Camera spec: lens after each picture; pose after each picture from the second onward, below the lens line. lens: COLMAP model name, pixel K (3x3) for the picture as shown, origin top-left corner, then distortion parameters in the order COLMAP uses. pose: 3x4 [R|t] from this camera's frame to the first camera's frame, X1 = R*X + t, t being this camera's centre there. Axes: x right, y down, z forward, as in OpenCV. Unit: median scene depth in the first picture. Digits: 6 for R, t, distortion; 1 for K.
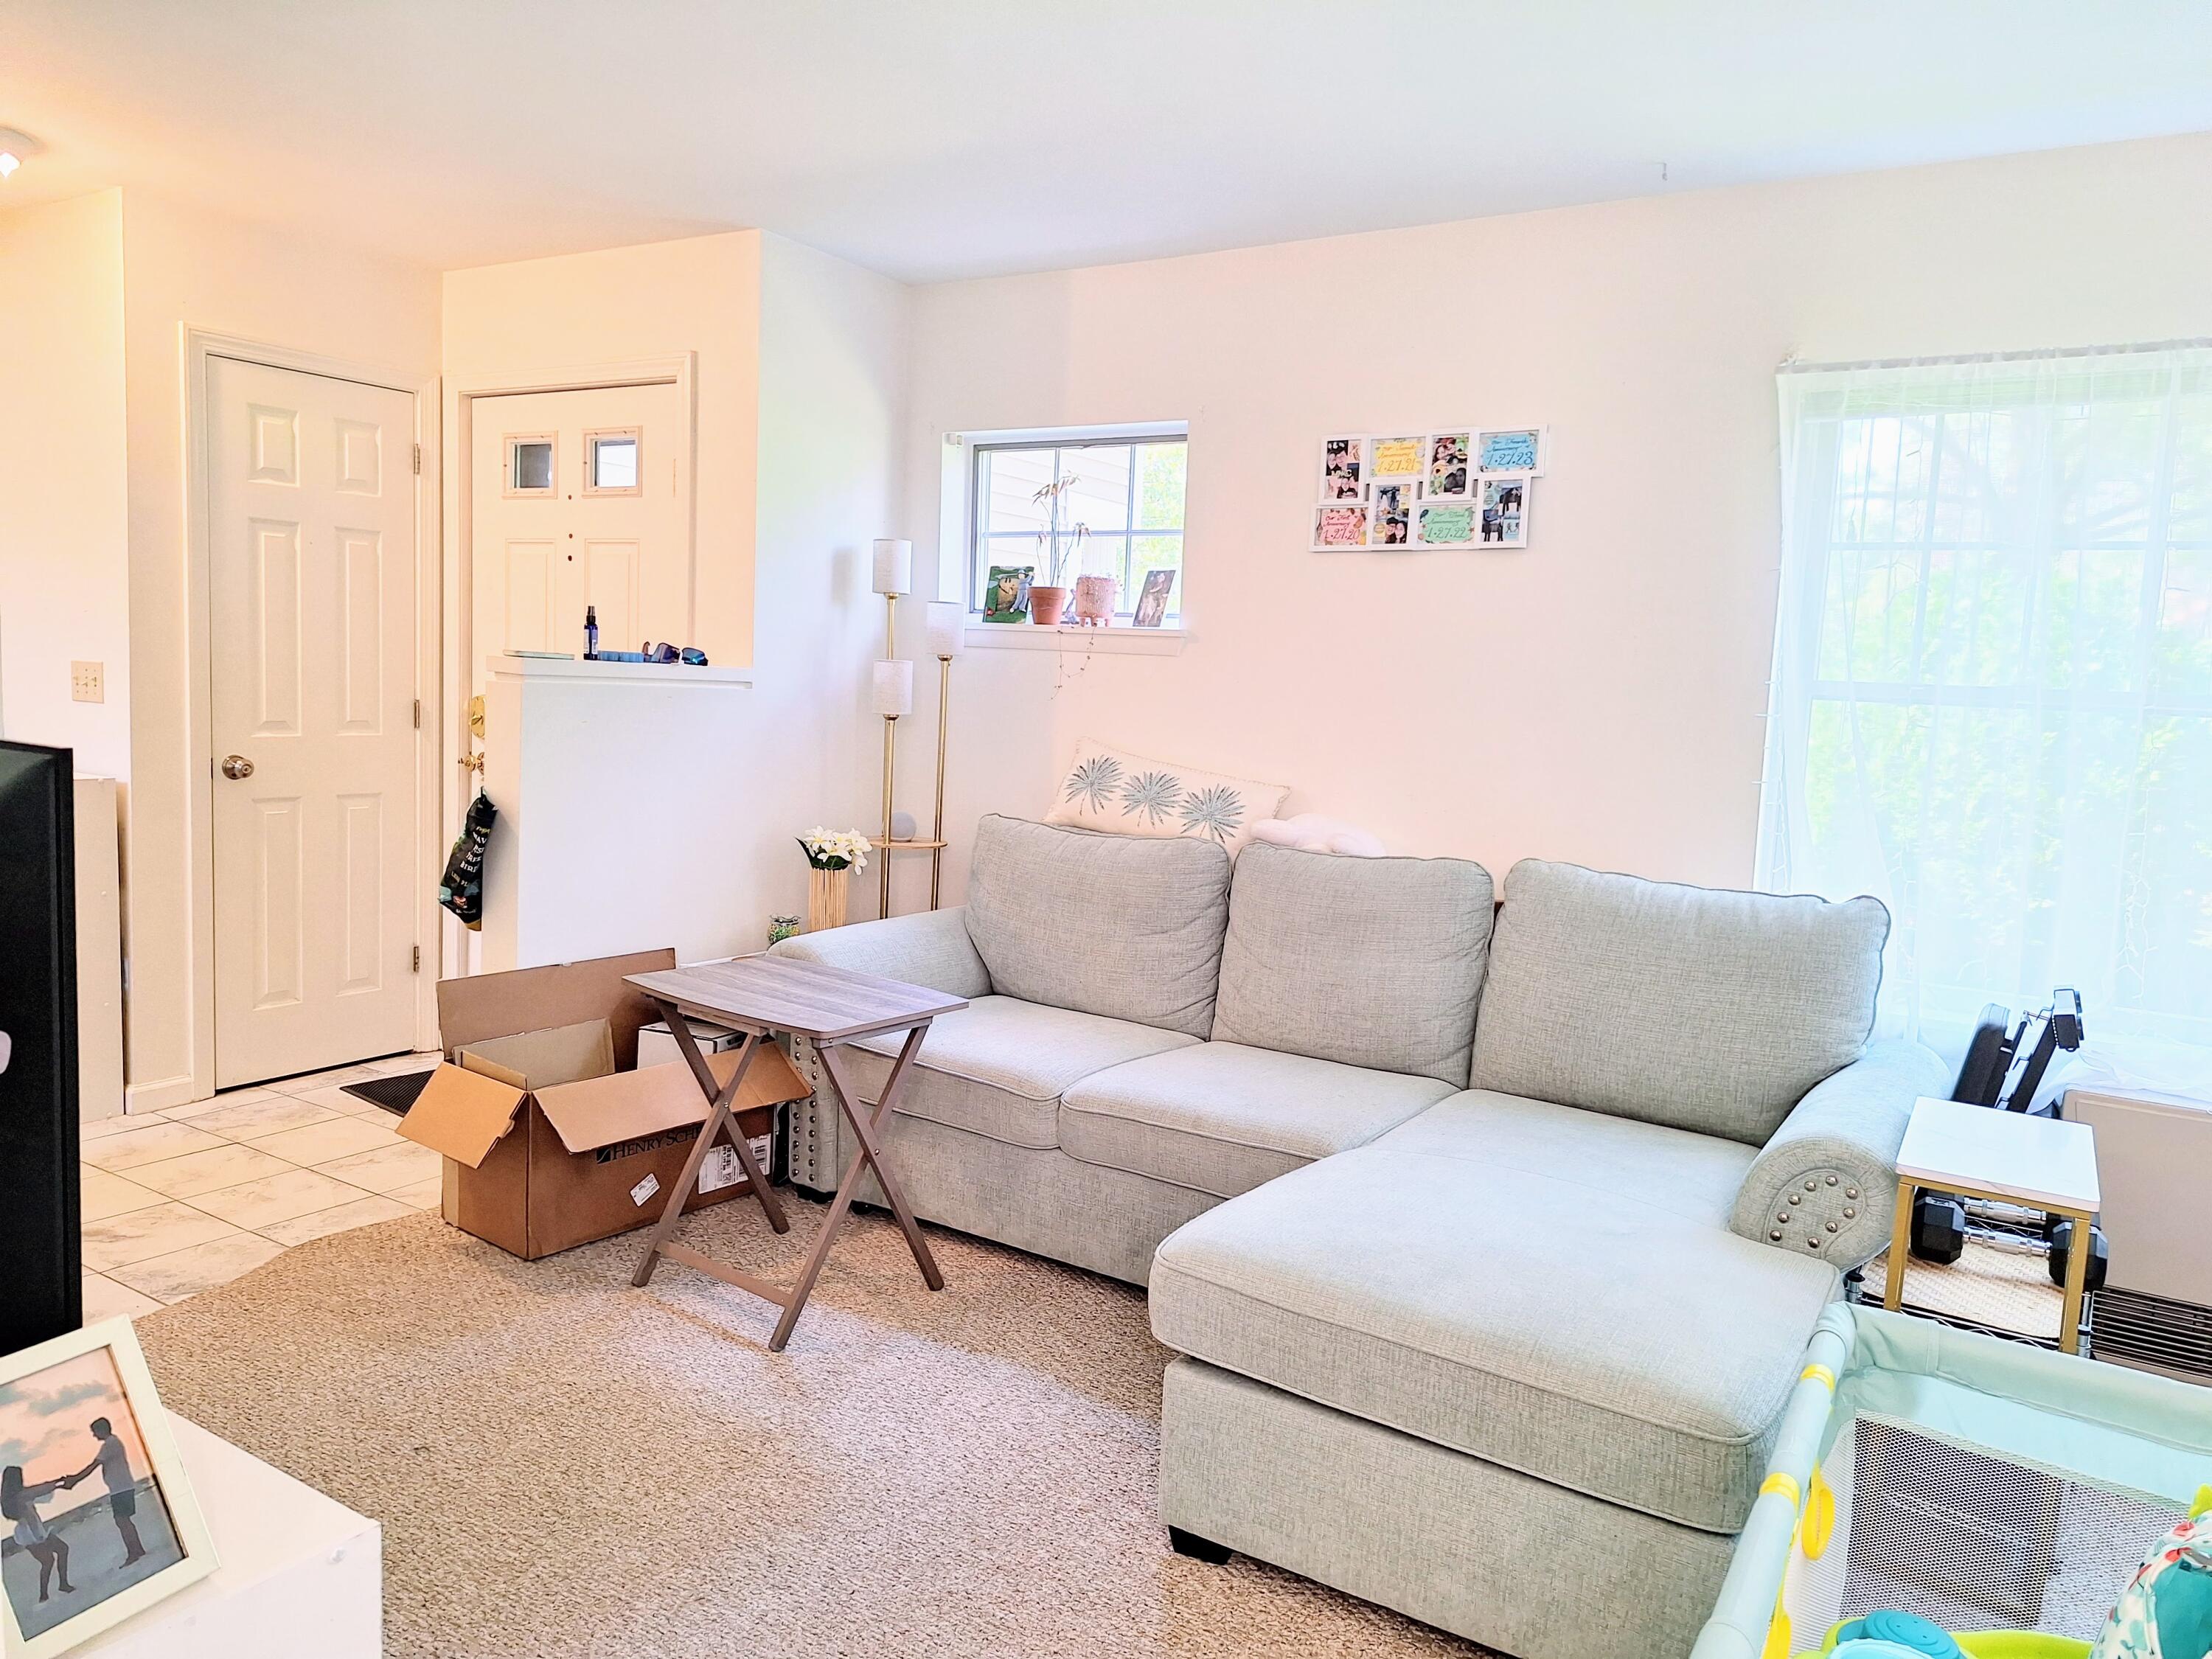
lens RADIAL K [[1513.3, 0, 1106.5], [0, 1513.3, 855.7], [0, 0, 1]] dist [0.126277, -0.190135]
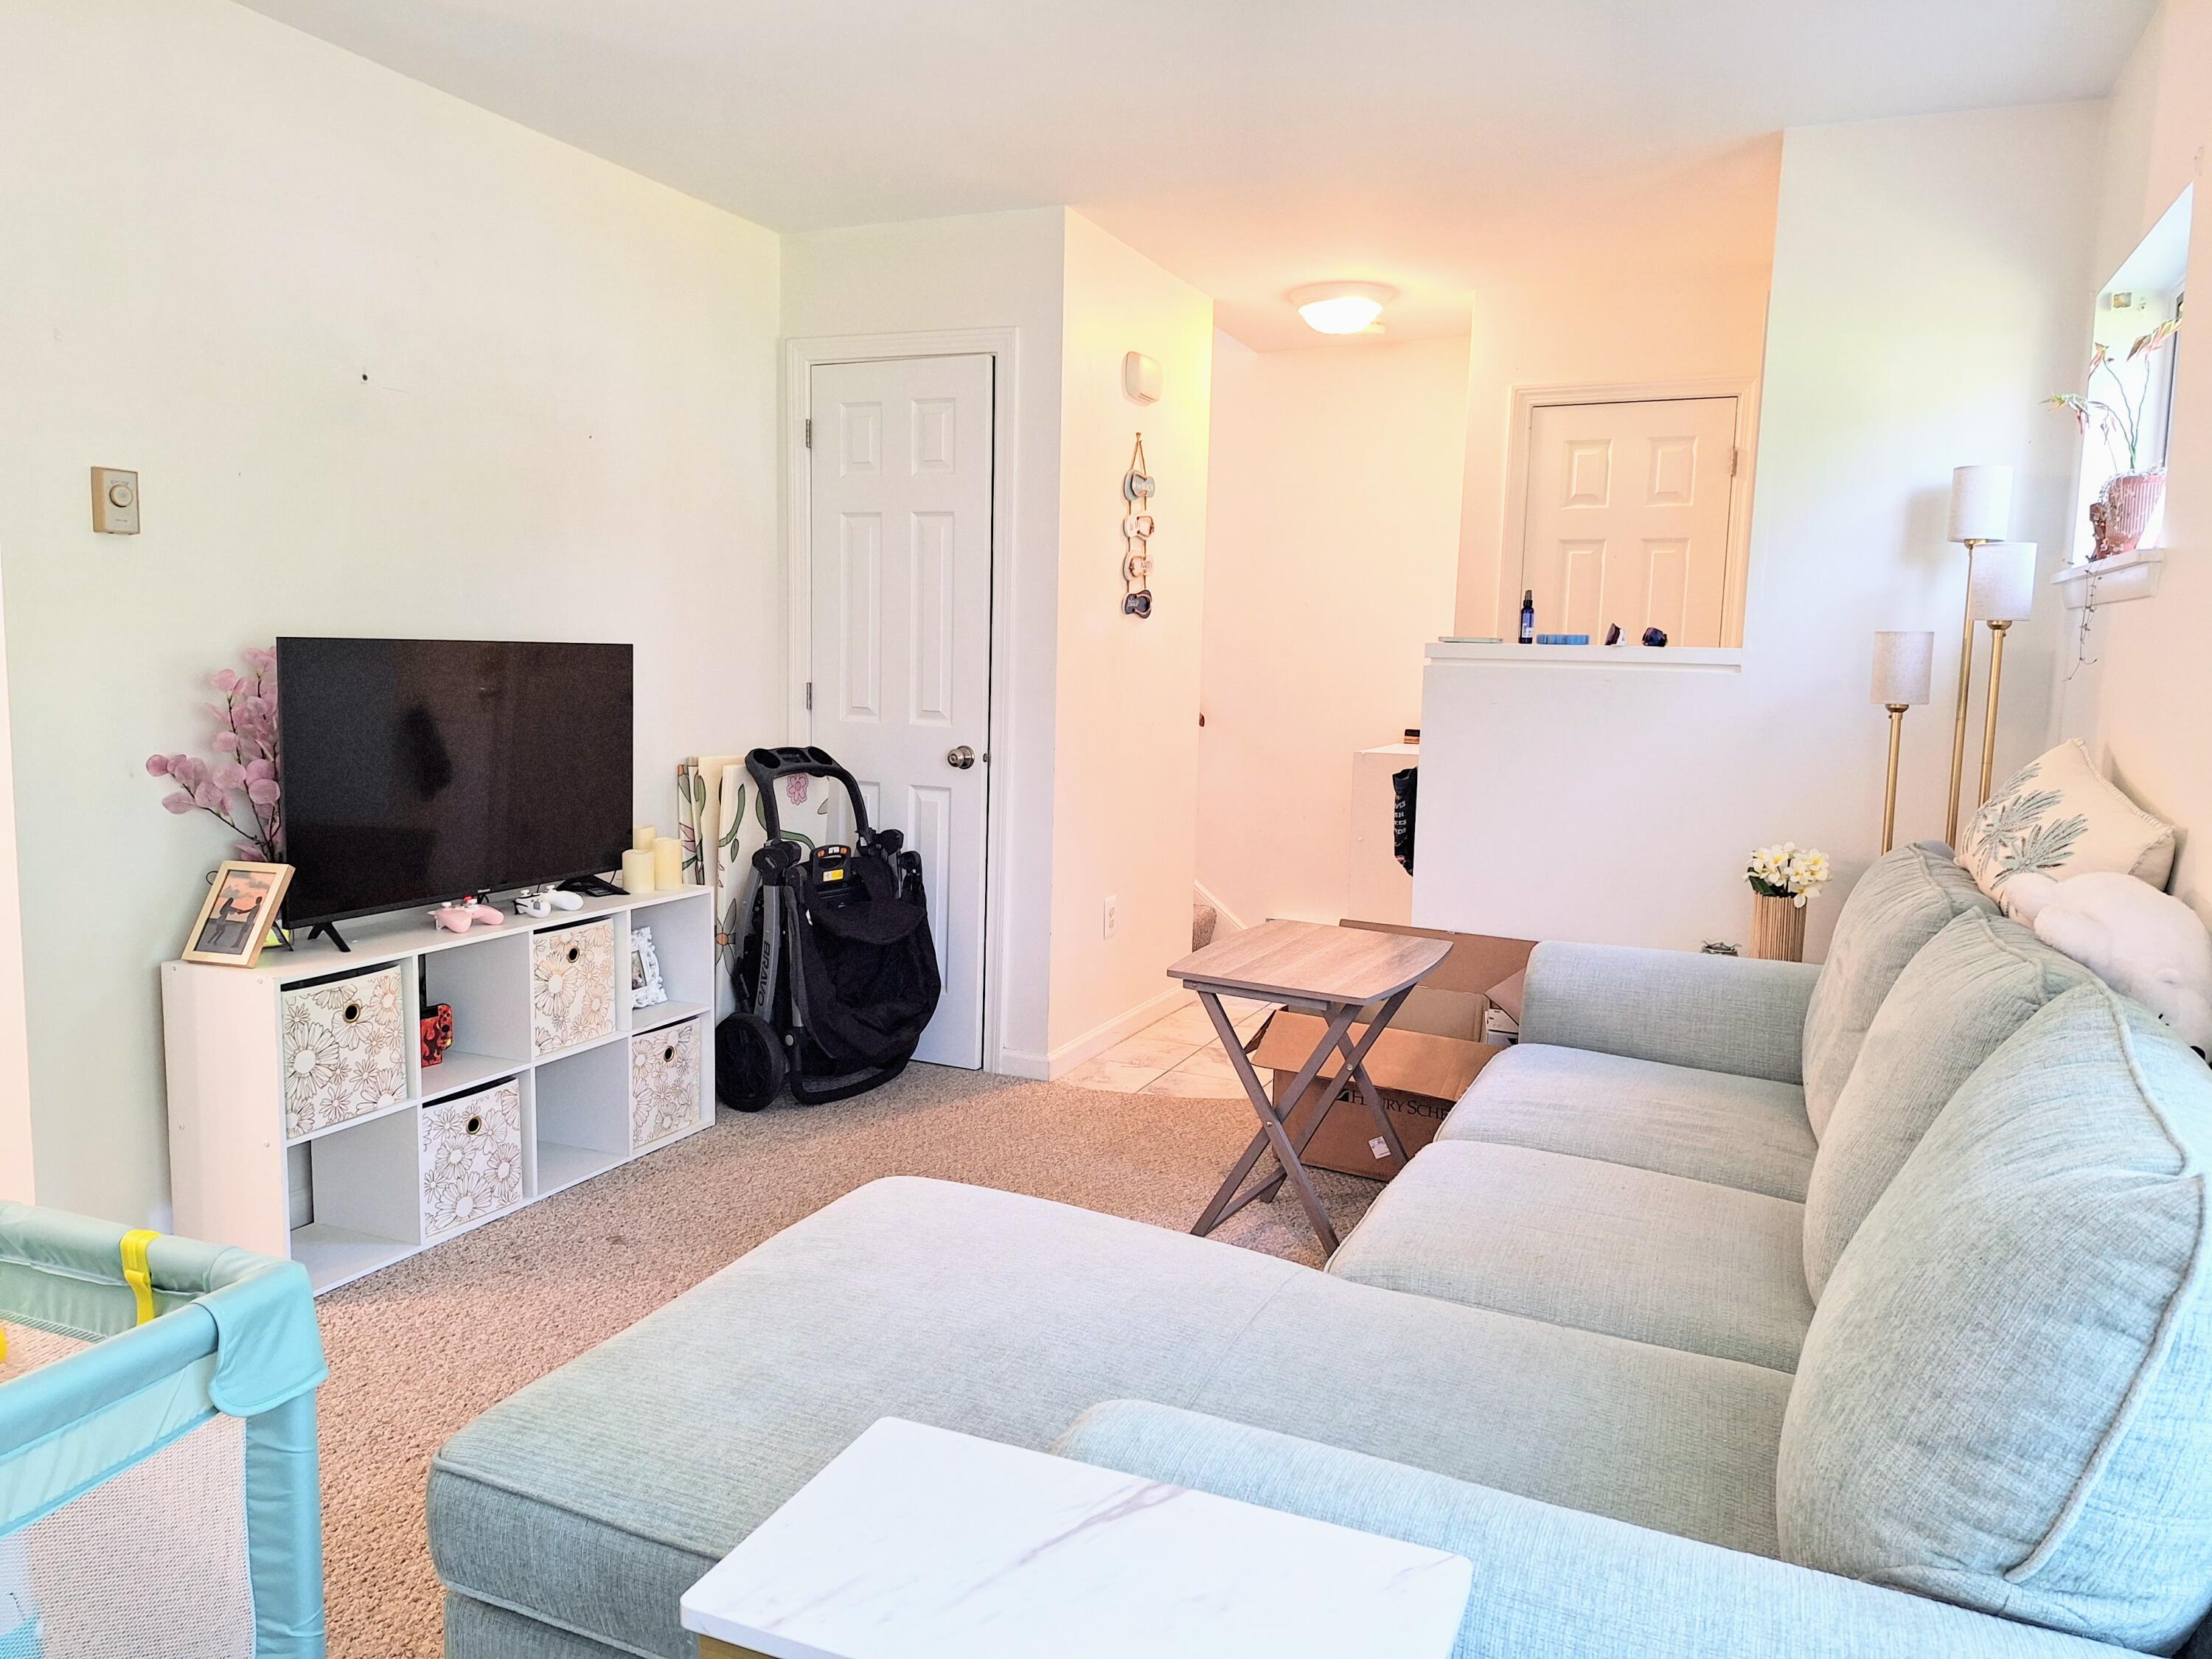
lens RADIAL K [[1512.1, 0, 1111.4], [0, 1512.1, 818.9], [0, 0, 1]] dist [0.074808, -0.100621]
pose [[0.125279, 0.072027, -0.989503, 0.602948], [-0.133853, 0.989470, 0.055078, -0.030458], [0.983051, 0.125548, 0.133601, 0.583557]]
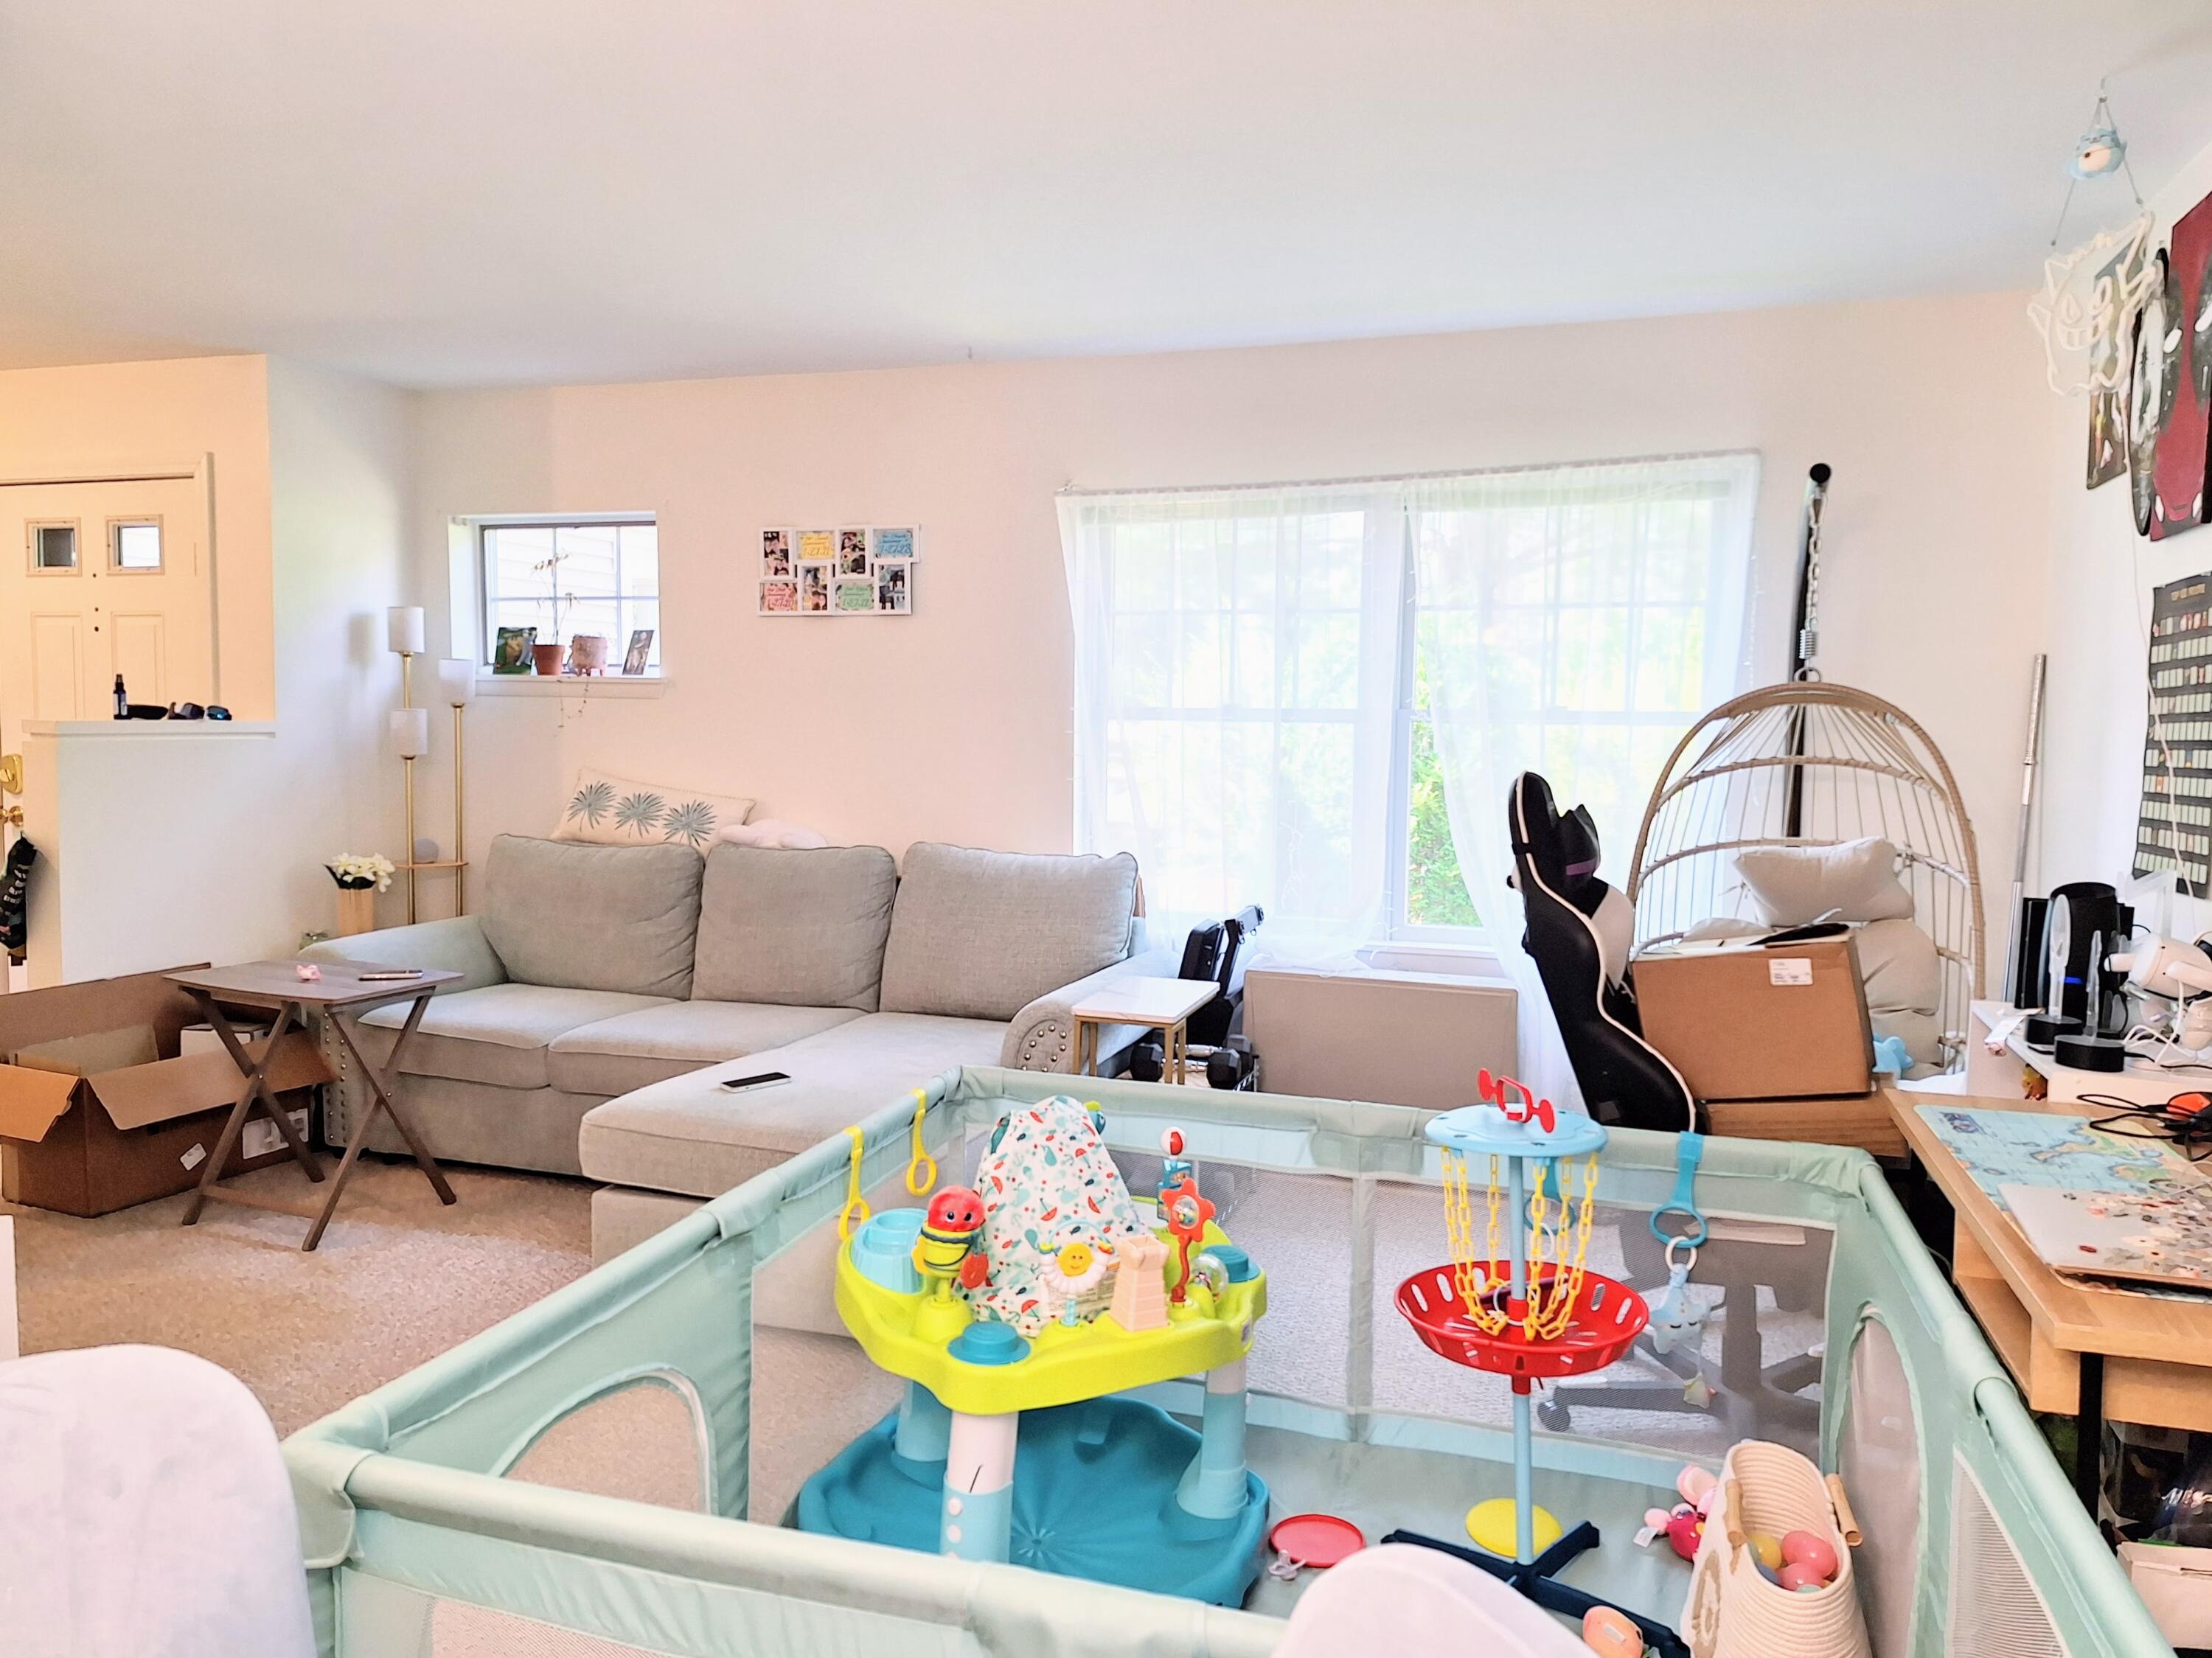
lens RADIAL K [[1575.1, 0, 1143.2], [0, 1575.1, 836.6], [0, 0, 1]] dist [0.073651, -0.073276]
pose [[0.969600, -0.051739, 0.239163, 0.124447], [0.058944, 0.997995, -0.023069, 0.036658], [-0.237489, 0.036465, 0.970705, -0.374466]]
